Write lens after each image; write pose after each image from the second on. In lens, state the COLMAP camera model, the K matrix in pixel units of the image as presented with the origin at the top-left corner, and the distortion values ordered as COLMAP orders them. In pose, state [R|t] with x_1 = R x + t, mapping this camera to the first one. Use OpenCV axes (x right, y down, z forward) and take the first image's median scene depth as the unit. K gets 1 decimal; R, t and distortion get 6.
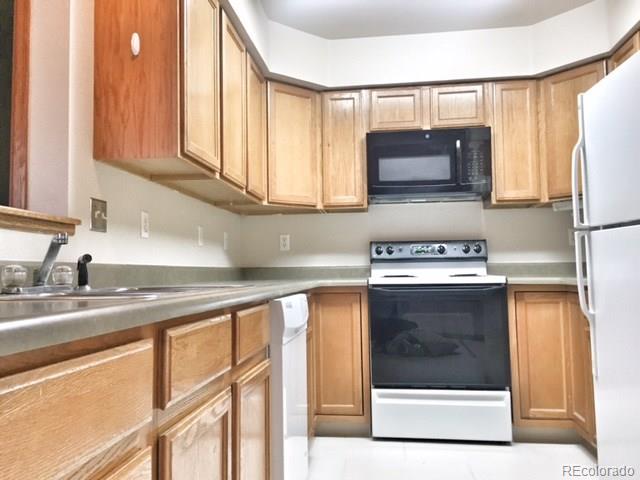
lens RADIAL K [[540.7, 0, 318.7], [0, 540.7, 242.0], [0, 0, 1]] dist [0.044312, 0.000816]
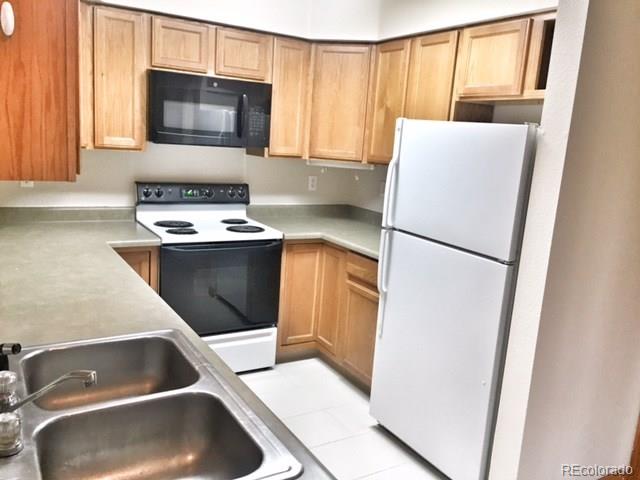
lens RADIAL K [[540.7, 0, 320.4], [0, 540.7, 237.8], [0, 0, 1]] dist [0.044312, 0.000816]
pose [[0.784773, -0.045322, 0.618124, -0.261555], [-0.115461, 0.969173, 0.217652, -0.162342], [-0.608934, -0.242177, 0.755348, 0.090505]]
